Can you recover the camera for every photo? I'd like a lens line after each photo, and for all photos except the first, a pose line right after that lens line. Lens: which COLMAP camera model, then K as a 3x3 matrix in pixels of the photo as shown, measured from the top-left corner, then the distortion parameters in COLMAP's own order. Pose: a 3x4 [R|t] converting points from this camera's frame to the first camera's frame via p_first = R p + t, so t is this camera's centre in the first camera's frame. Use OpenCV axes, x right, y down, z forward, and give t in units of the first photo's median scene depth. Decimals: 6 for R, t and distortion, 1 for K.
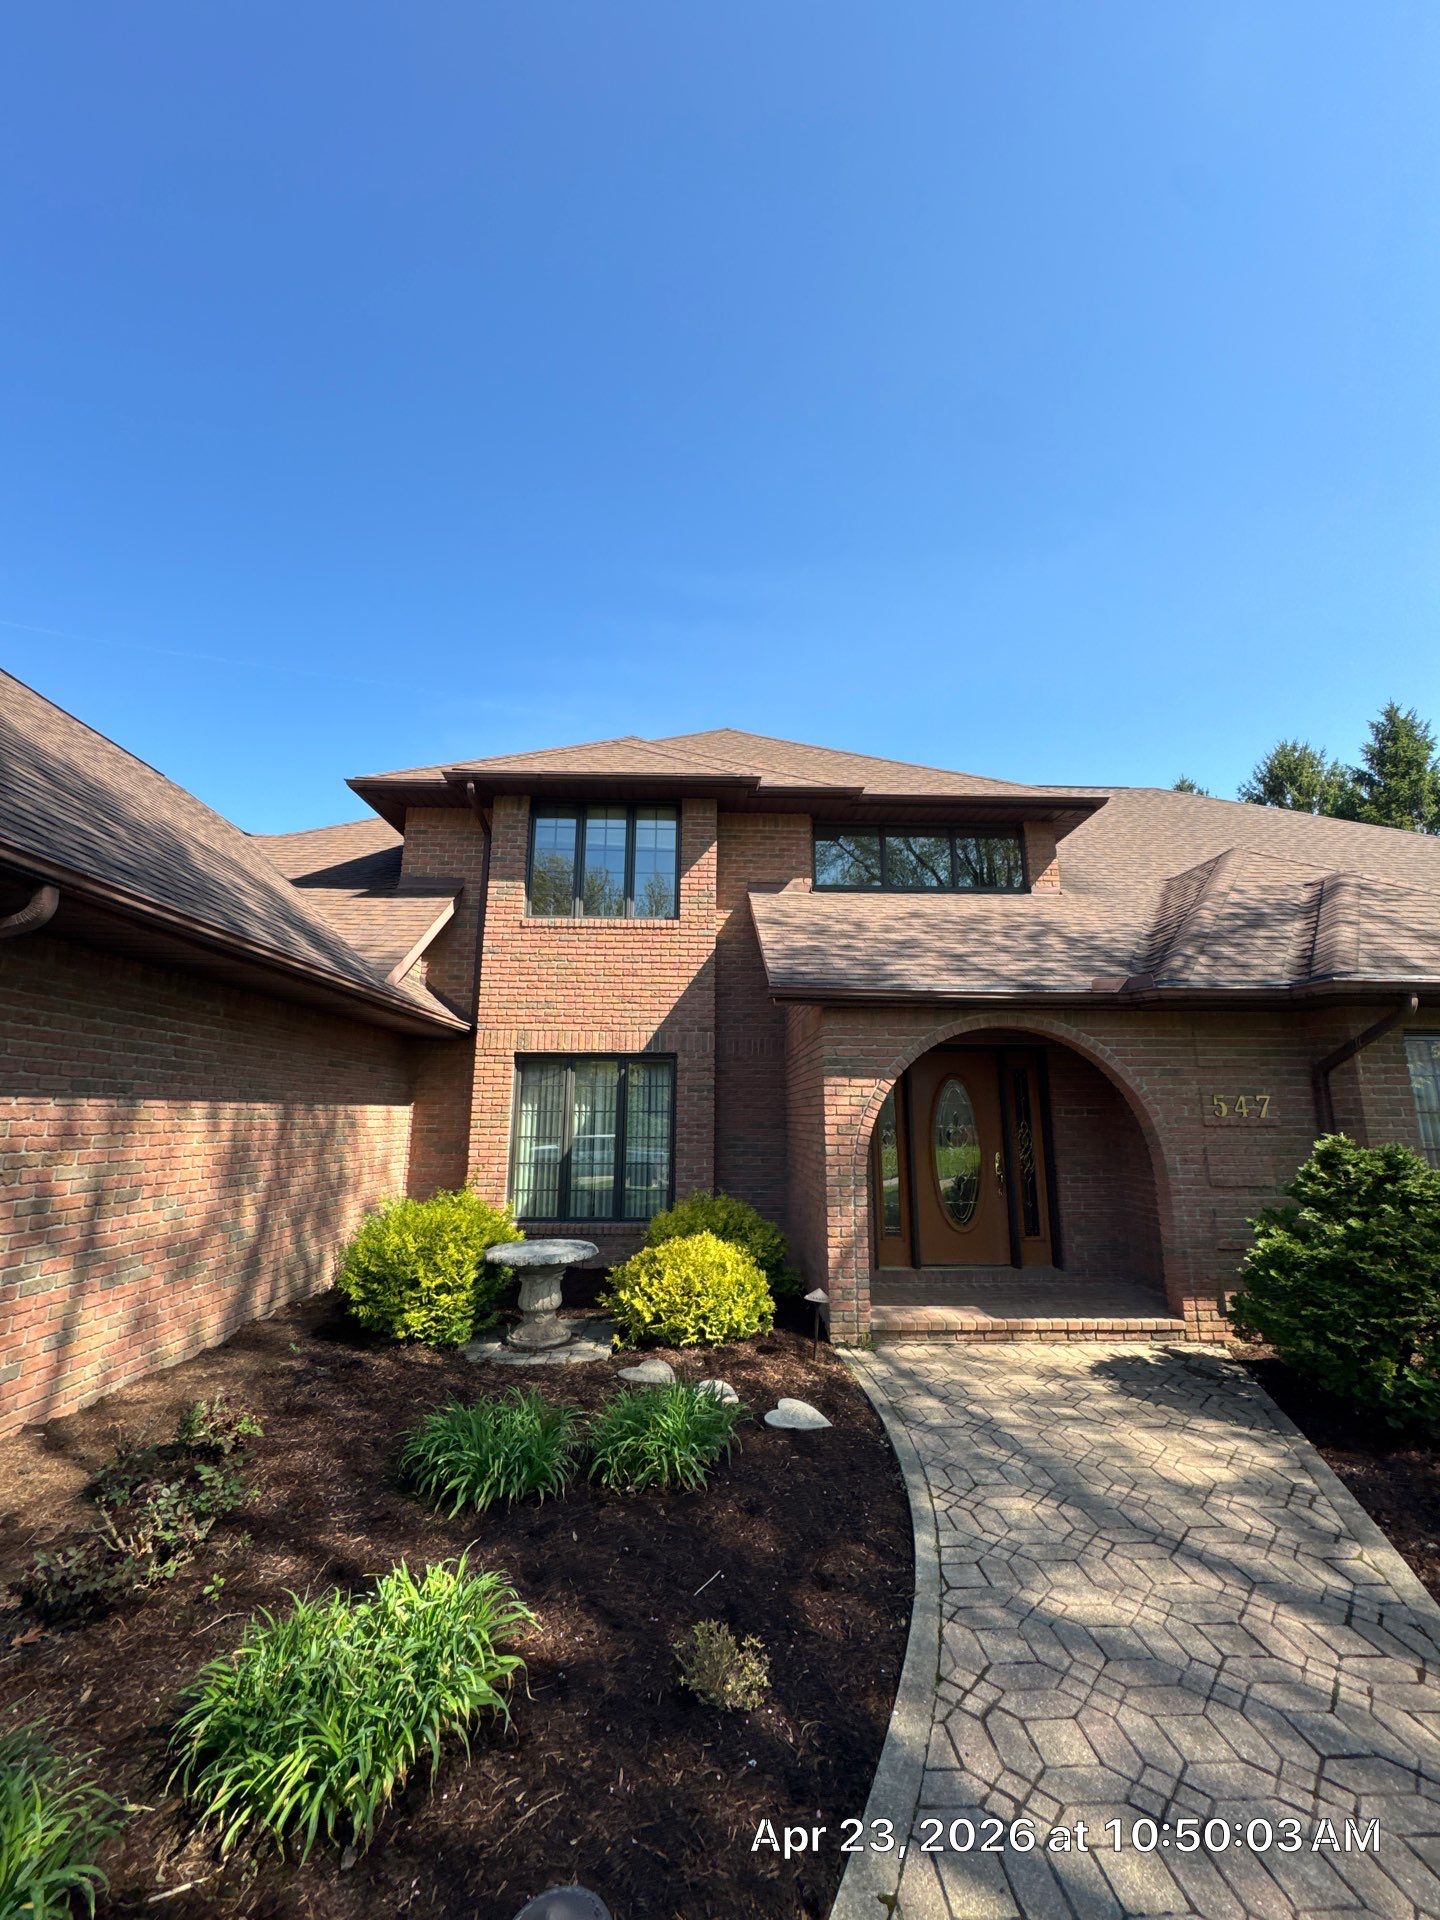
lens RADIAL K [[771.4, 0, 715.5], [0, 771.4, 958.8], [0, 0, 1]] dist [-0.002985, 0.000888]
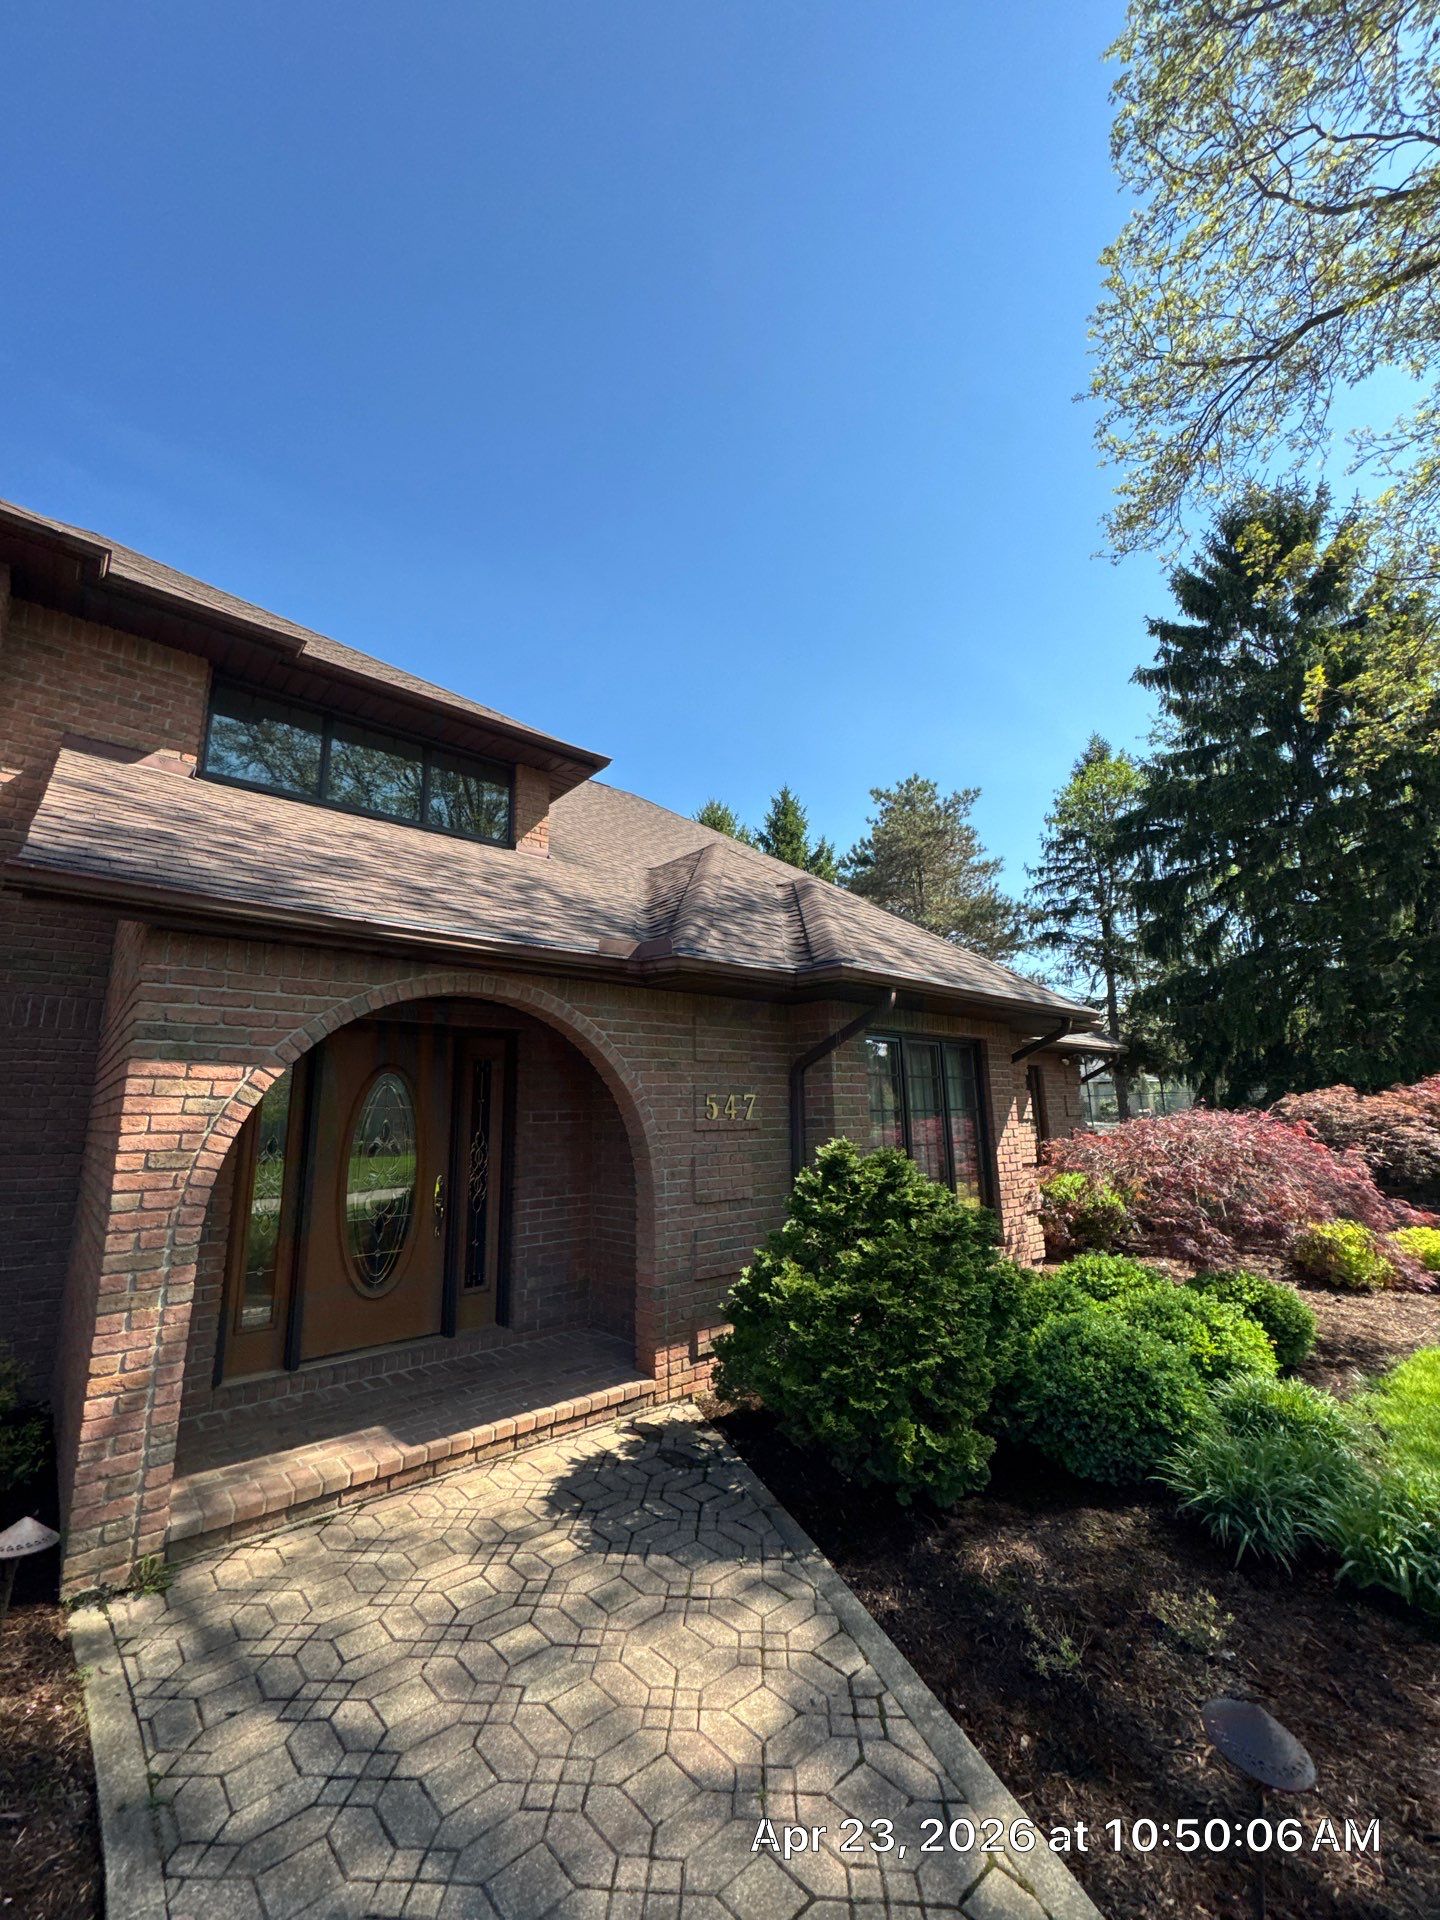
lens RADIAL K [[771.7, 0, 722.3], [0, 771.7, 958.6], [0, 0, 1]] dist [-0.004227, 0.000822]
pose [[0.765752, 0.109159, 0.633804, 0.114098], [-0.106933, 0.993383, -0.041894, 0.066873], [-0.634184, -0.035694, 0.772358, 0.362431]]
